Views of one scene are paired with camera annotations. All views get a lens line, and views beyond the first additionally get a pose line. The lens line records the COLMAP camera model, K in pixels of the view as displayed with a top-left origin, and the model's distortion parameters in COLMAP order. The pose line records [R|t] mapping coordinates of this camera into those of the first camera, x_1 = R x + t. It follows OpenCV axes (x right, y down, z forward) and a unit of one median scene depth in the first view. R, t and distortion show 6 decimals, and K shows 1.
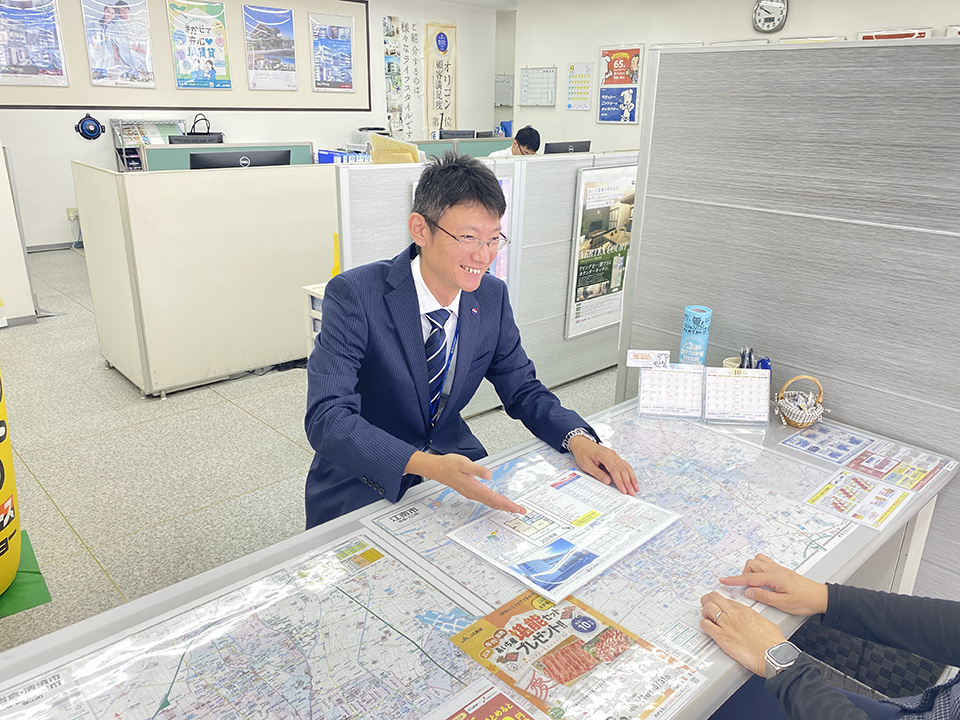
lens RADIAL K [[740.4, 0, 478.7], [0, 740.4, 360.9], [0, 0, 1]] dist [0.005061, 0.000496]
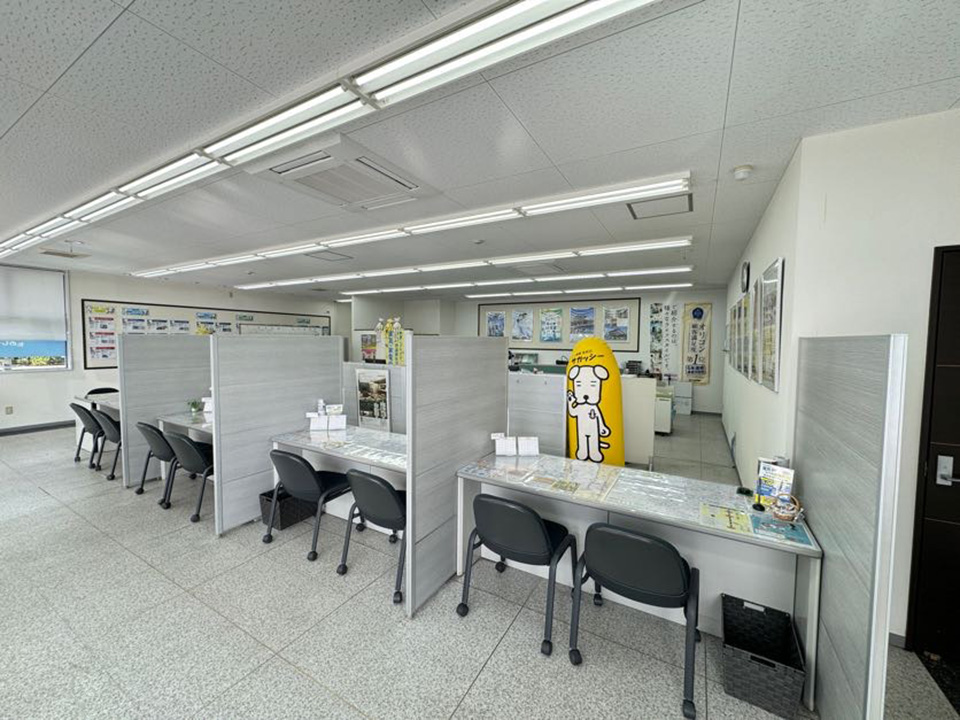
lens RADIAL K [[381.2, 0, 480.2], [0, 381.2, 360.8], [0, 0, 1]] dist [-0.002792, -0.000370]
pose [[0.298235, 0.037594, -0.953752, 0.686455], [-0.320558, 0.945133, -0.062983, -0.139214], [0.899054, 0.324517, 0.293923, 0.398604]]
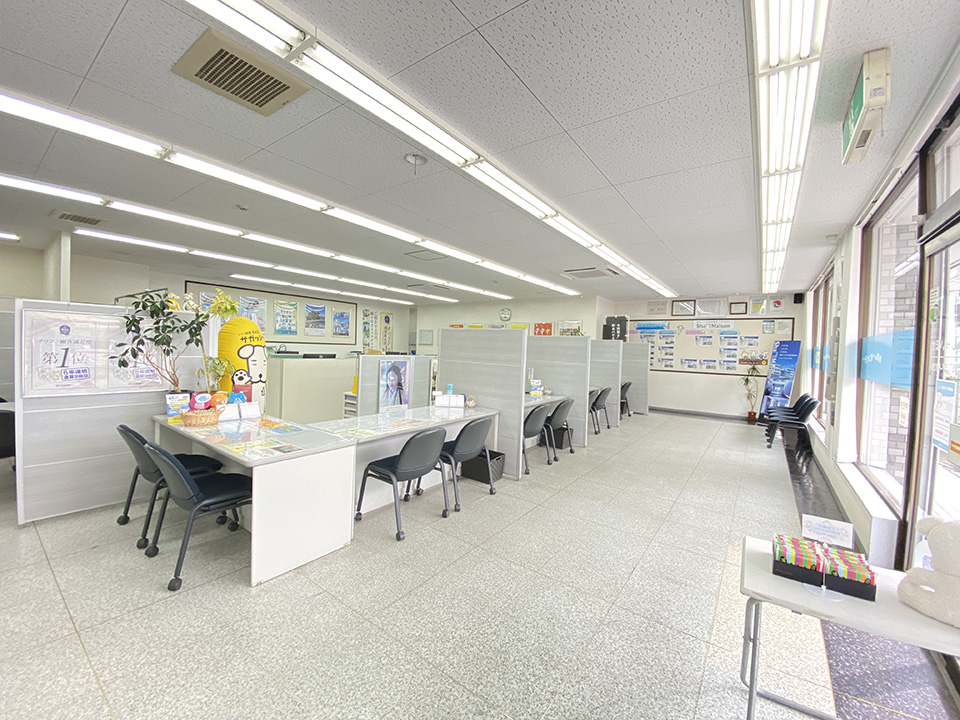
lens RADIAL K [[388.1, 0, 487.1], [0, 388.1, 356.4], [0, 0, 1]] dist [0.003016, 0.000049]
pose [[0.977491, 0.015239, 0.210425, 0.006587], [0.049405, 0.953122, -0.298525, 0.101060], [-0.205110, 0.302201, 0.930916, -0.263554]]
